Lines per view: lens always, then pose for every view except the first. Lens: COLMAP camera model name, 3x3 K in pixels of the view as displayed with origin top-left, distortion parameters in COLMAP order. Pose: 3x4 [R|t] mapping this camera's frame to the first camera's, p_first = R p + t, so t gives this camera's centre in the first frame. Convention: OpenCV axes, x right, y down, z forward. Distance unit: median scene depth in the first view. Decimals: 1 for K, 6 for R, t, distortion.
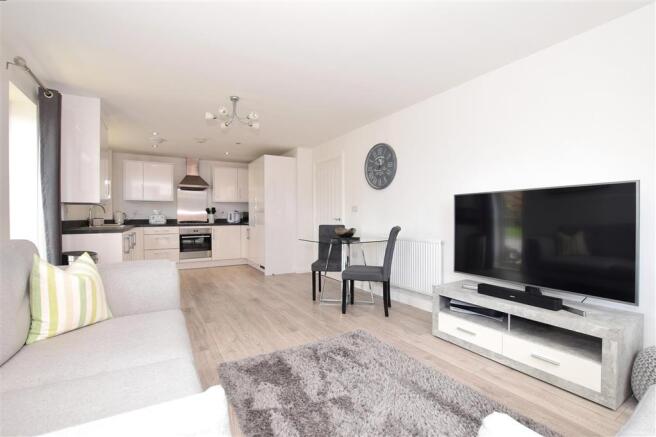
lens RADIAL K [[300.3, 0, 328.0], [0, 300.3, 218.5], [0, 0, 1]] dist [-0.022422, -0.000312]
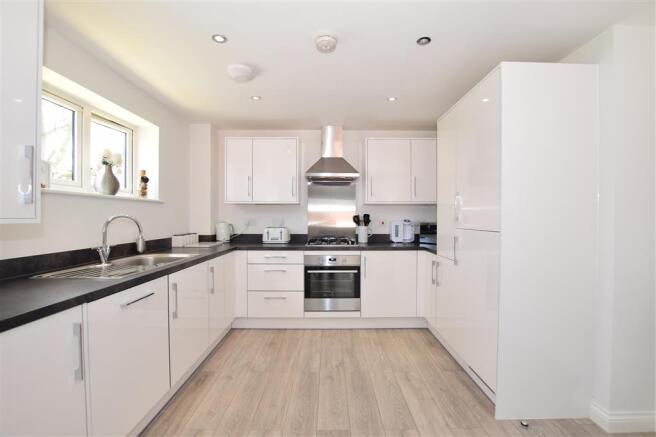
lens RADIAL K [[300.3, 0, 328.0], [0, 300.3, 218.5], [0, 0, 1]] dist [-0.022422, -0.000312]
pose [[0.867689, 0.010005, -0.497008, -0.184706], [-0.008055, 0.999949, 0.006066, -0.033674], [0.497043, -0.001260, 0.867725, 0.528852]]
